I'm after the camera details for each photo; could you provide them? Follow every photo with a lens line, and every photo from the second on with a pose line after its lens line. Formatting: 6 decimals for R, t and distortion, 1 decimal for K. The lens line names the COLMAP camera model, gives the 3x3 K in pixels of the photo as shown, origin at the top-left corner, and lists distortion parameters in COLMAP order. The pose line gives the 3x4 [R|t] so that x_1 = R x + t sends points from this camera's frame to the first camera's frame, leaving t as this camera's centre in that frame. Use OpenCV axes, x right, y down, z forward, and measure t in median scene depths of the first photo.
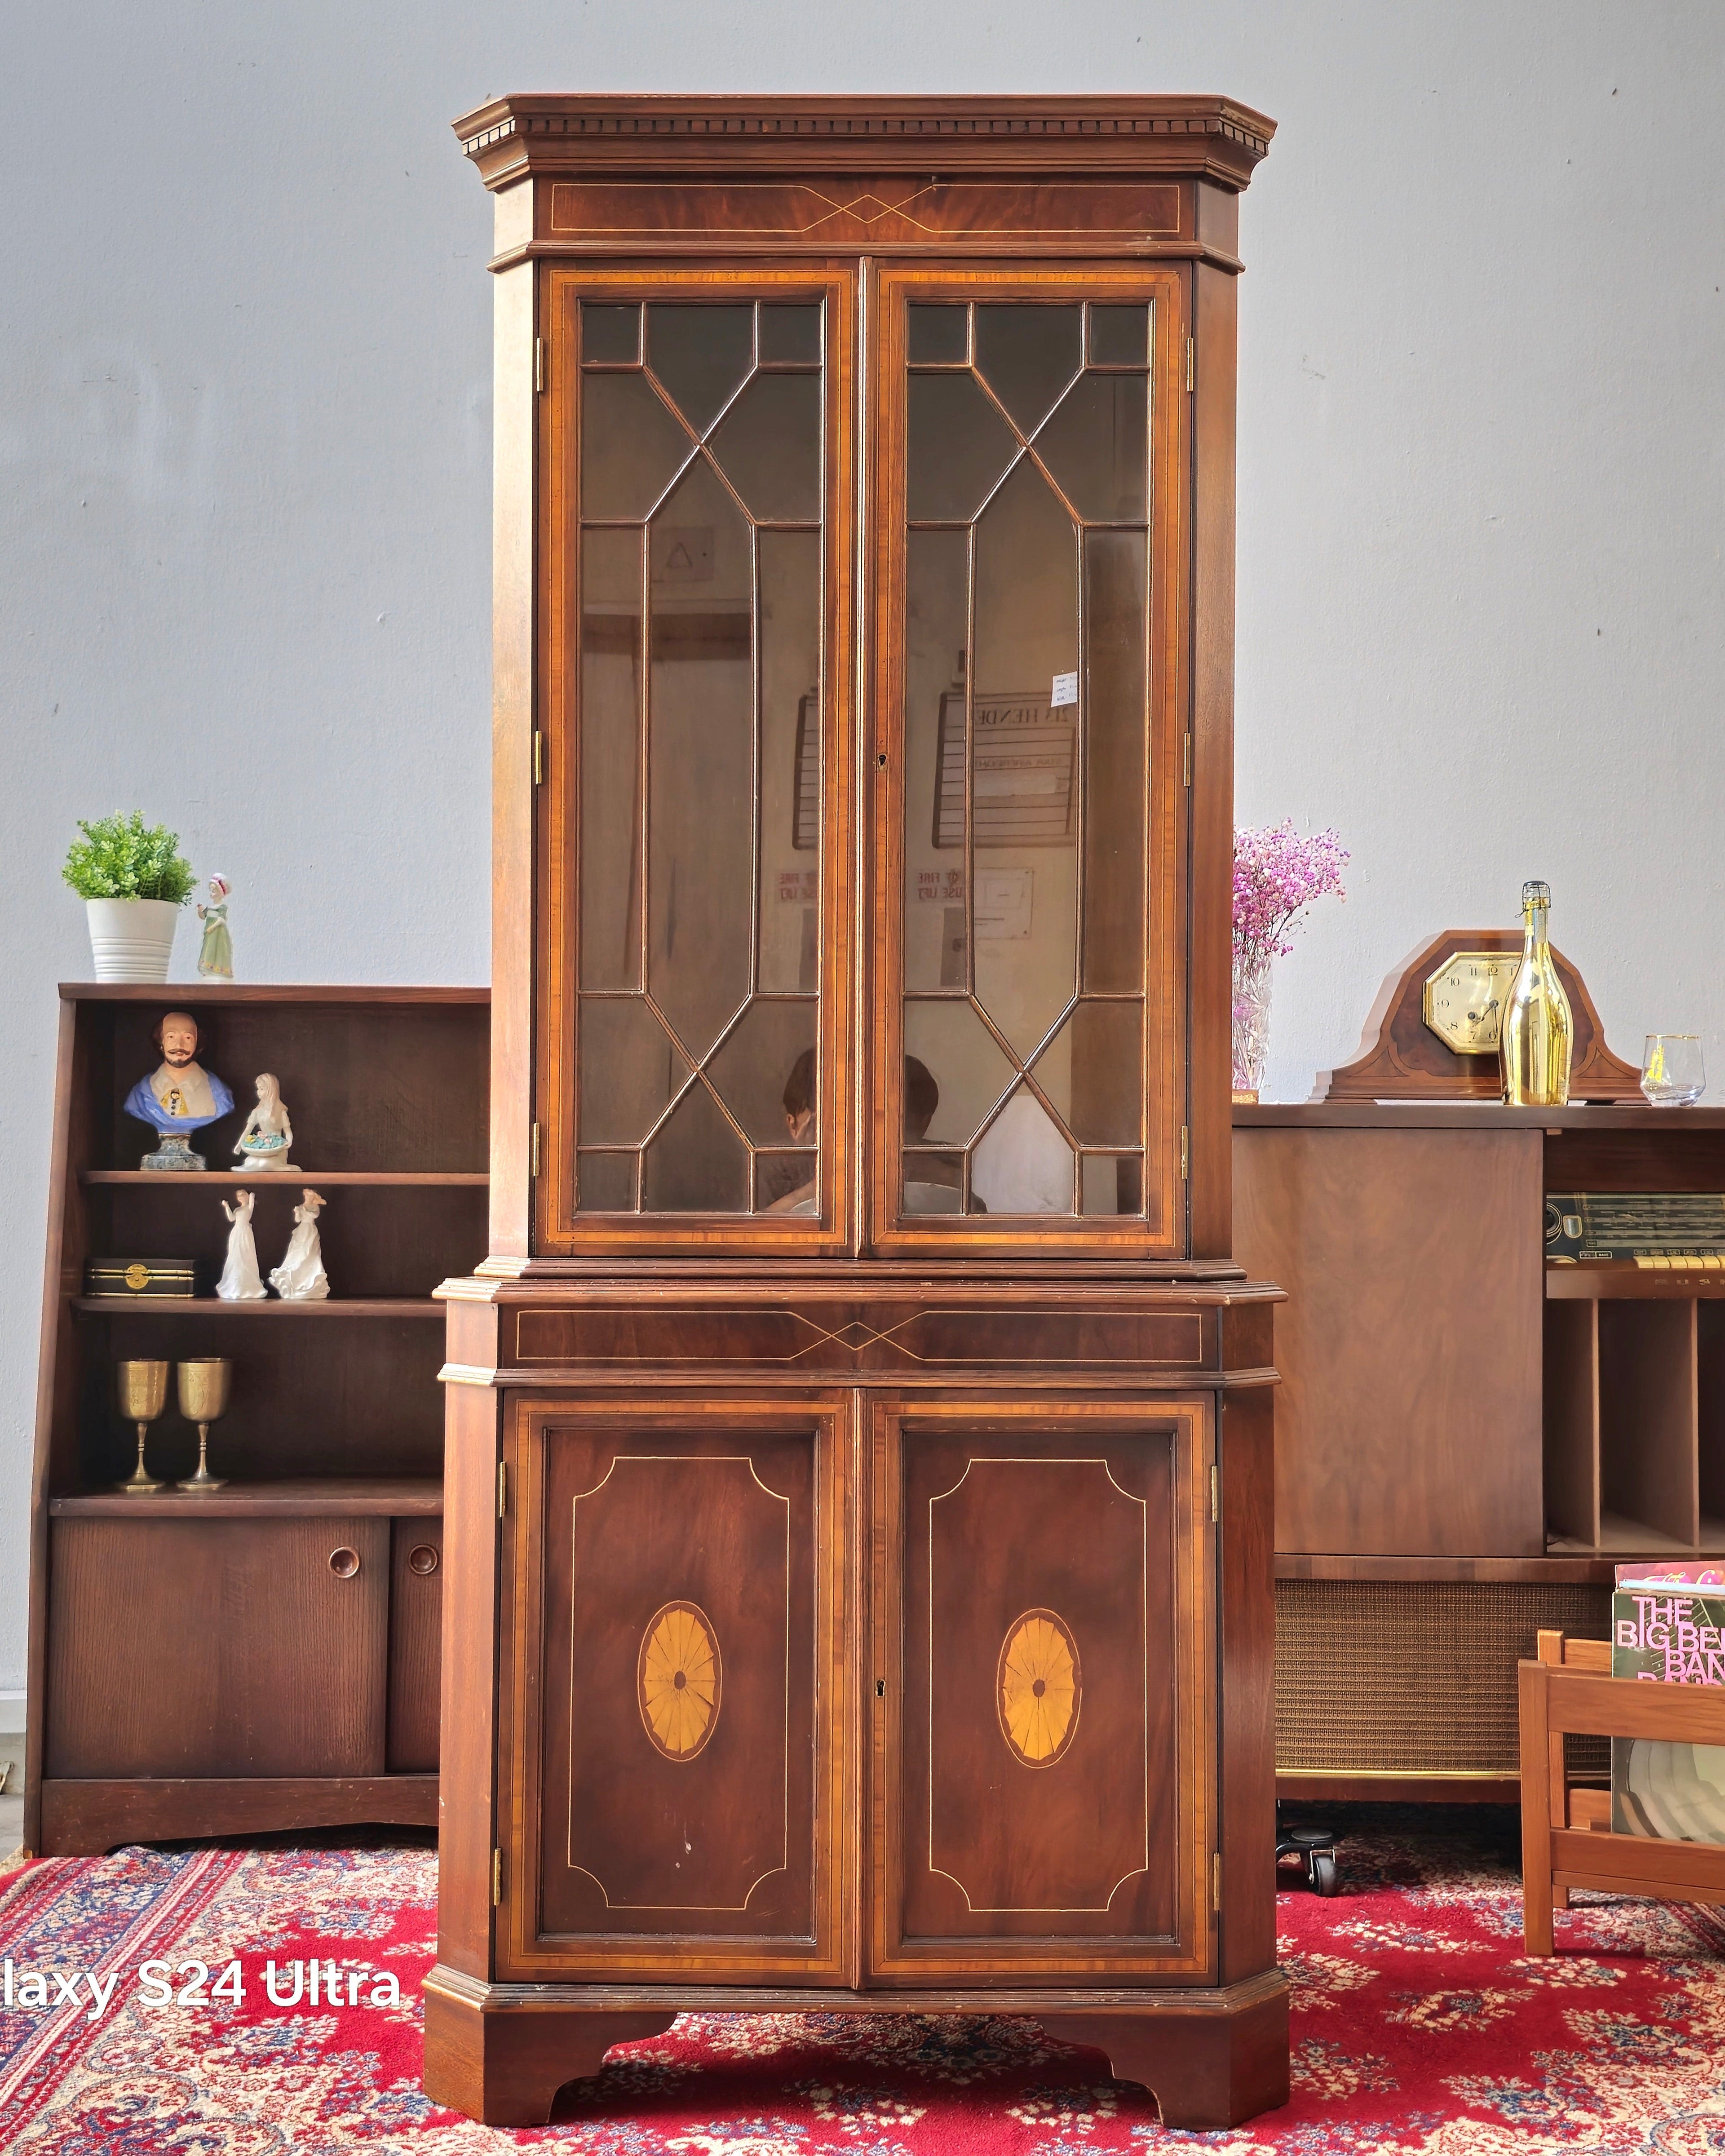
lens RADIAL K [[2302.9, 0, 843.9], [0, 2302.9, 1116.0], [0, 0, 1]] dist [0.082972, -0.105337]
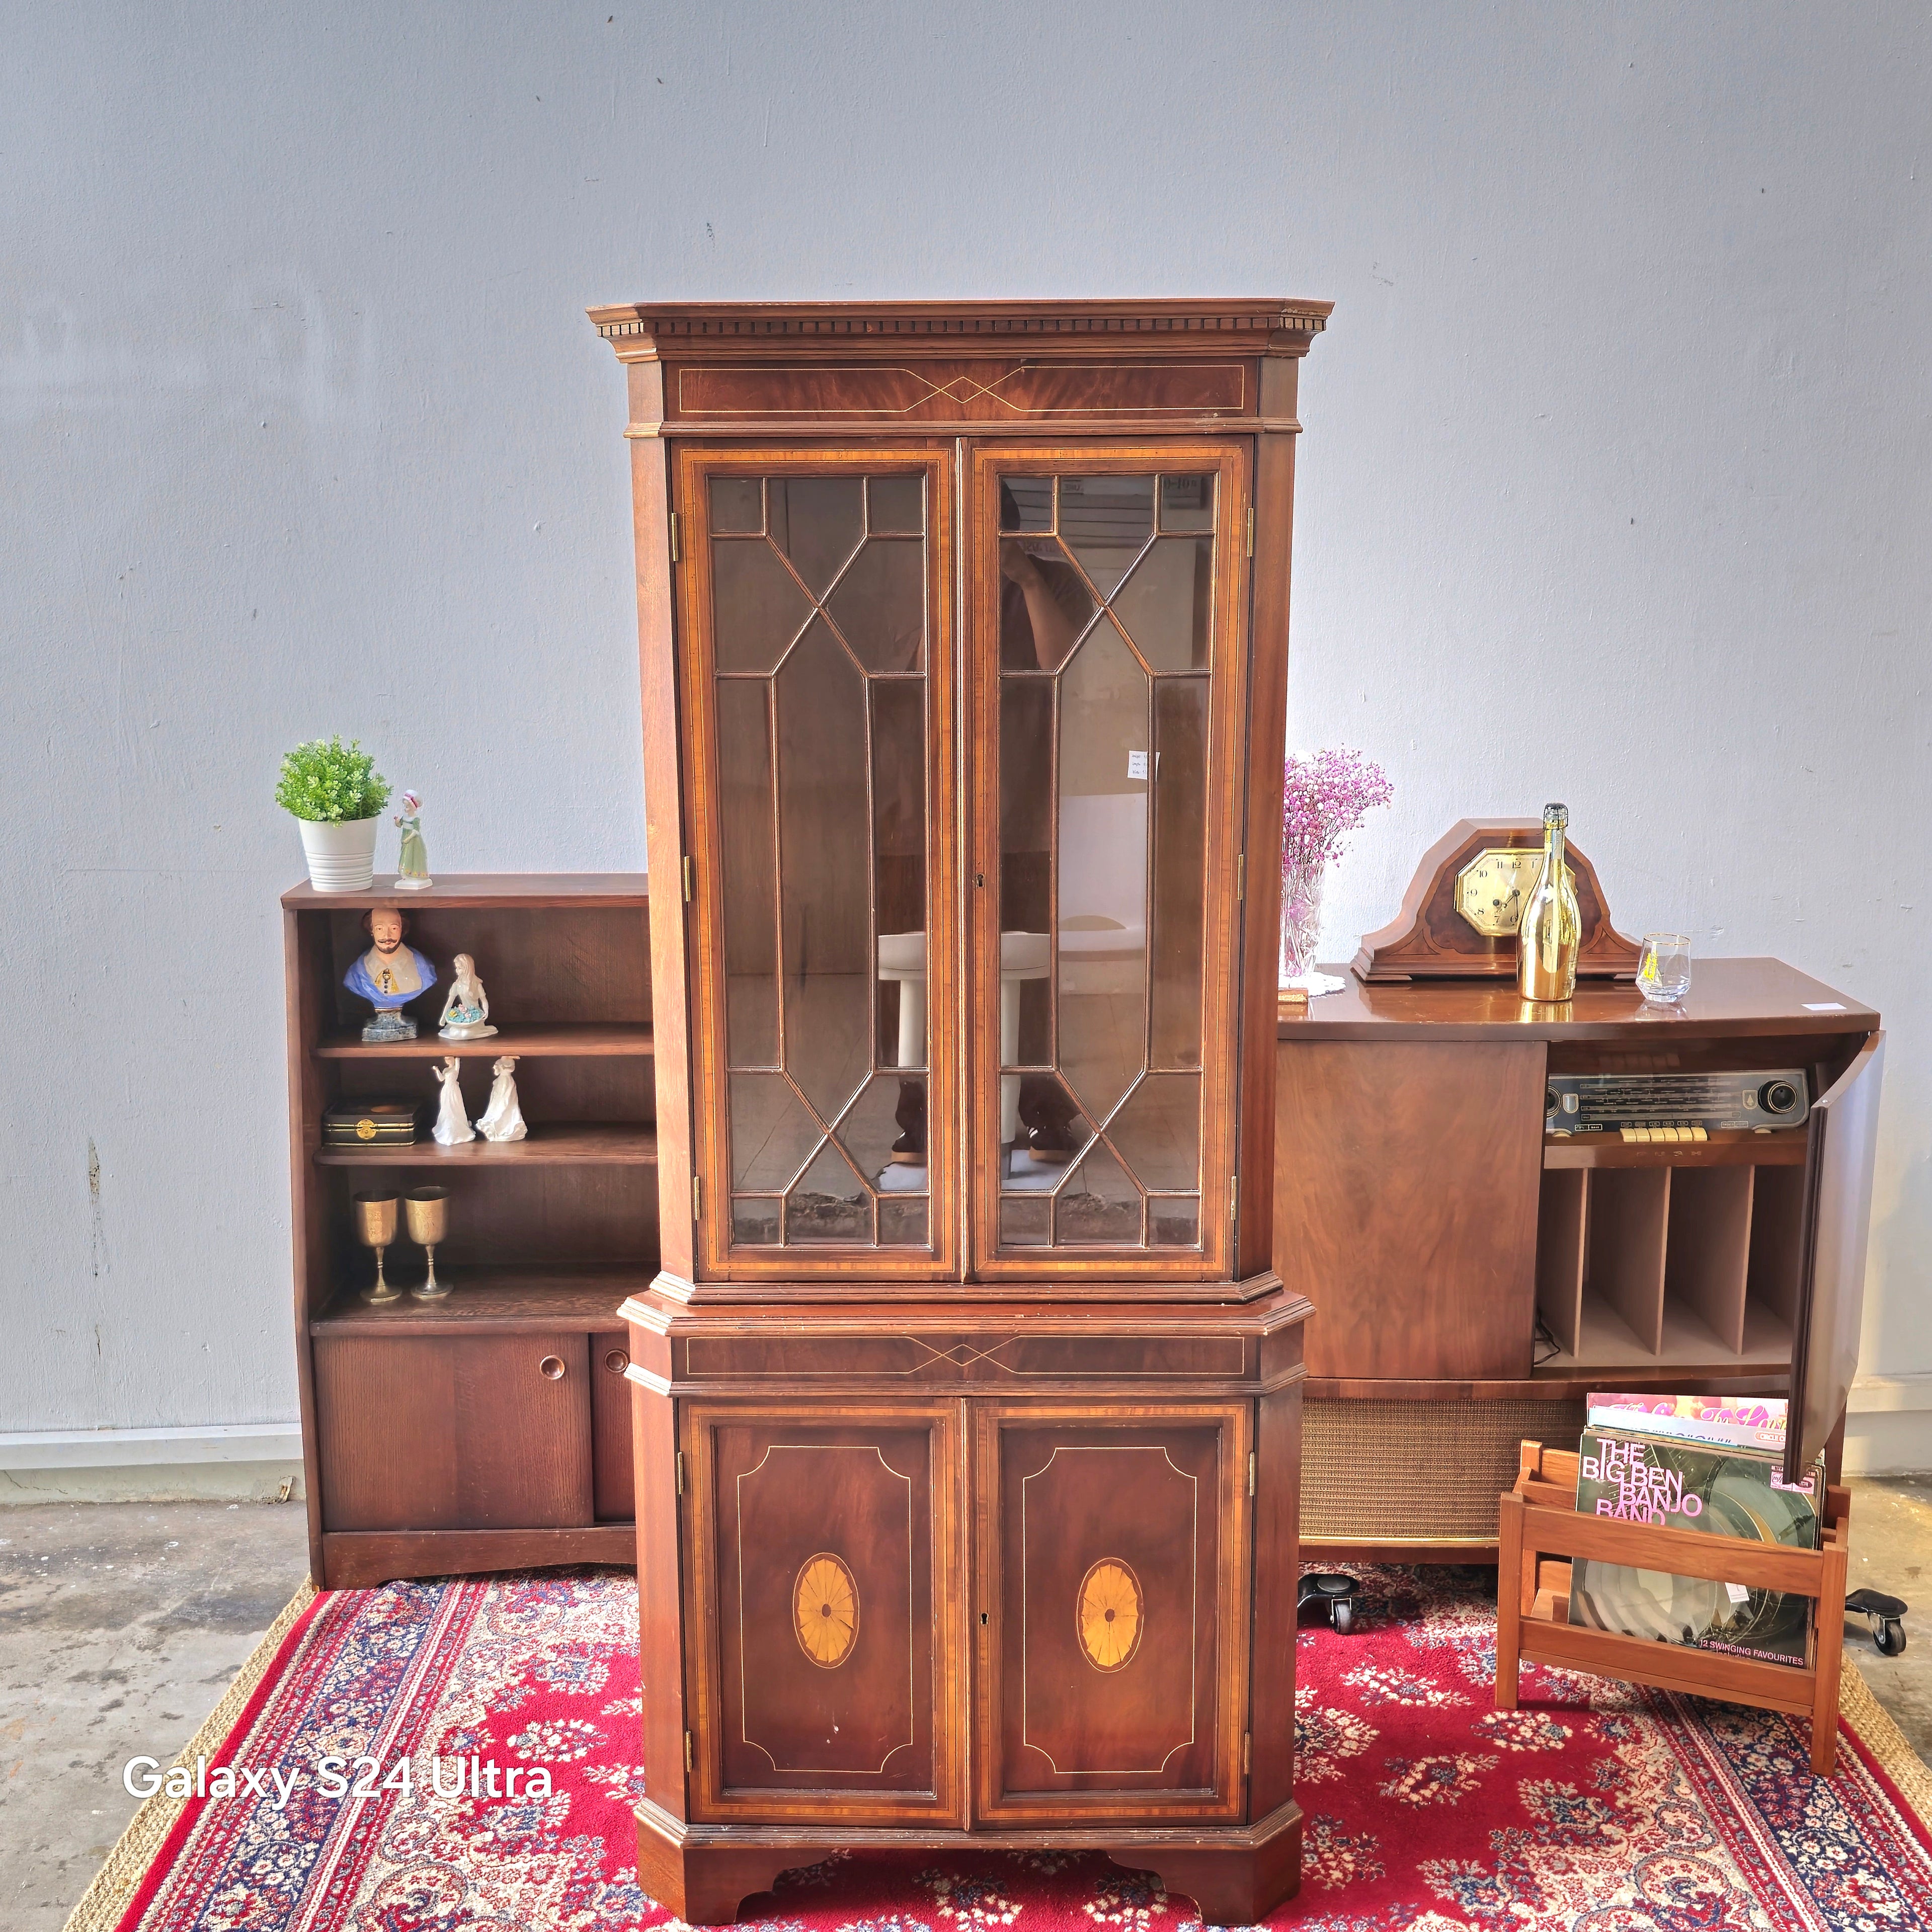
lens RADIAL K [[2056.3, 0, 946.2], [0, 2056.3, 973.6], [0, 0, 1]] dist [0.081601, -0.104489]
pose [[0.999871, -0.009476, -0.012931, 0.012395], [0.012112, 0.974943, 0.222127, -0.337559], [0.010502, -0.222255, 0.974932, -0.026670]]
